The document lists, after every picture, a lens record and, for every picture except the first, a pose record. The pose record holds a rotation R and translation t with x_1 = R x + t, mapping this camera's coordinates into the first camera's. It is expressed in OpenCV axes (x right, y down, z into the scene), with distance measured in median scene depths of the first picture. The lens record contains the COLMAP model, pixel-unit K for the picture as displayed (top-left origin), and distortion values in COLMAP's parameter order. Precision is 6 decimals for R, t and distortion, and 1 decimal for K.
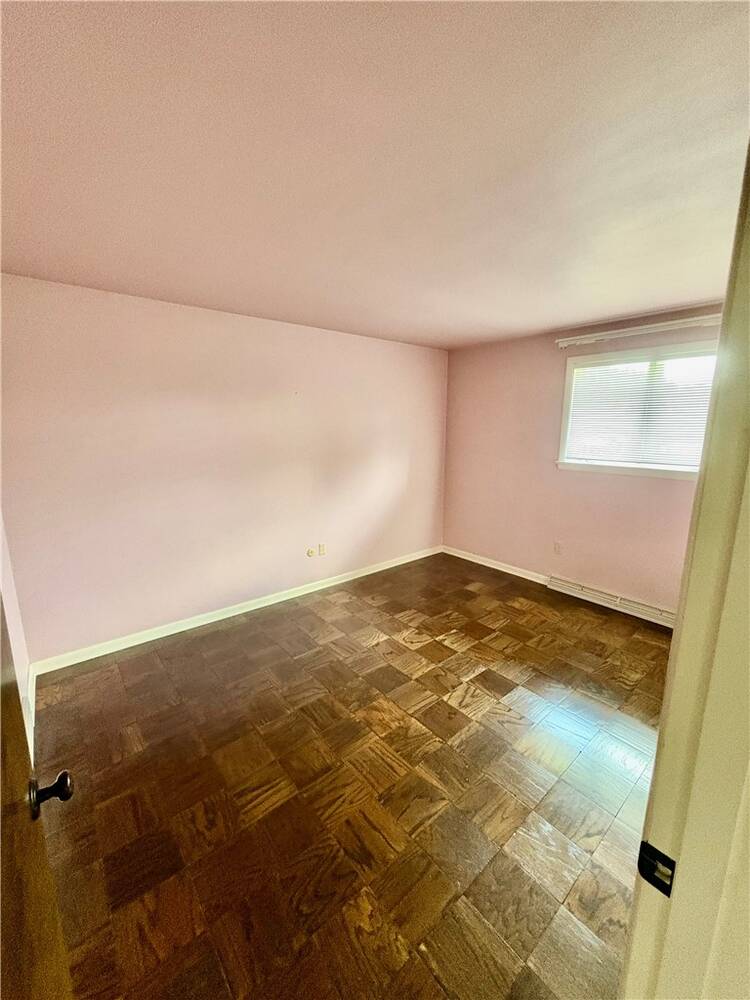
lens RADIAL K [[398.7, 0, 377.1], [0, 398.7, 497.7], [0, 0, 1]] dist [-0.000502, 0.000613]
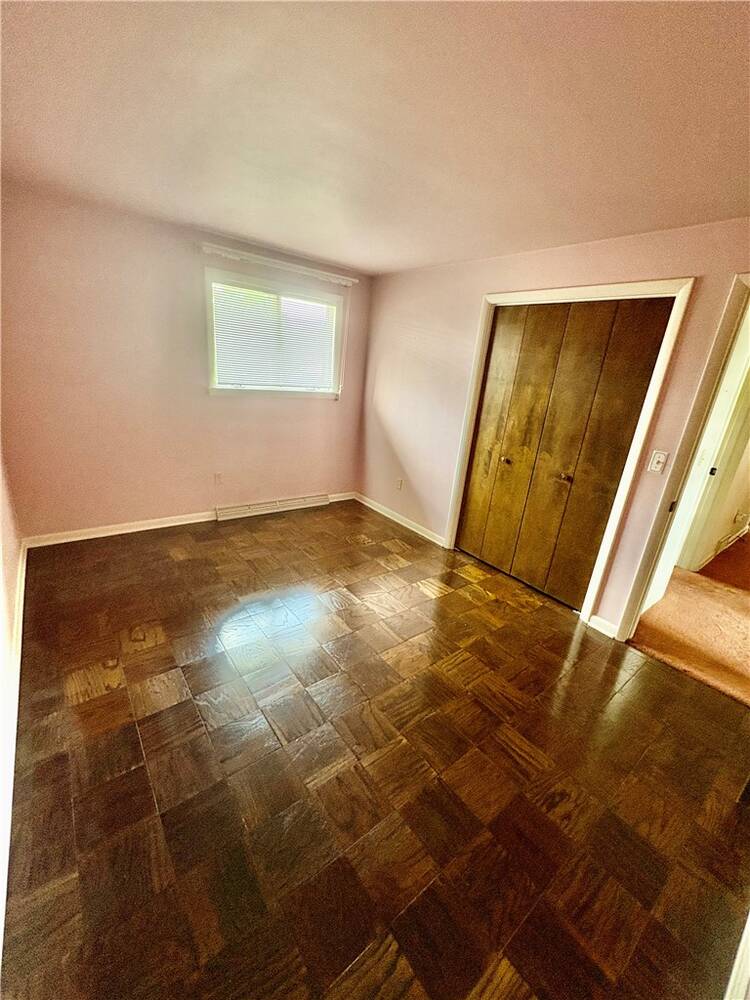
lens RADIAL K [[398.7, 0, 376.7], [0, 398.7, 497.5], [0, 0, 1]] dist [-0.000502, 0.000613]
pose [[0.035549, -0.315322, 0.948319, -0.551491], [0.091736, 0.945942, 0.311093, -0.114634], [-0.995149, 0.075936, 0.062553, 0.649878]]
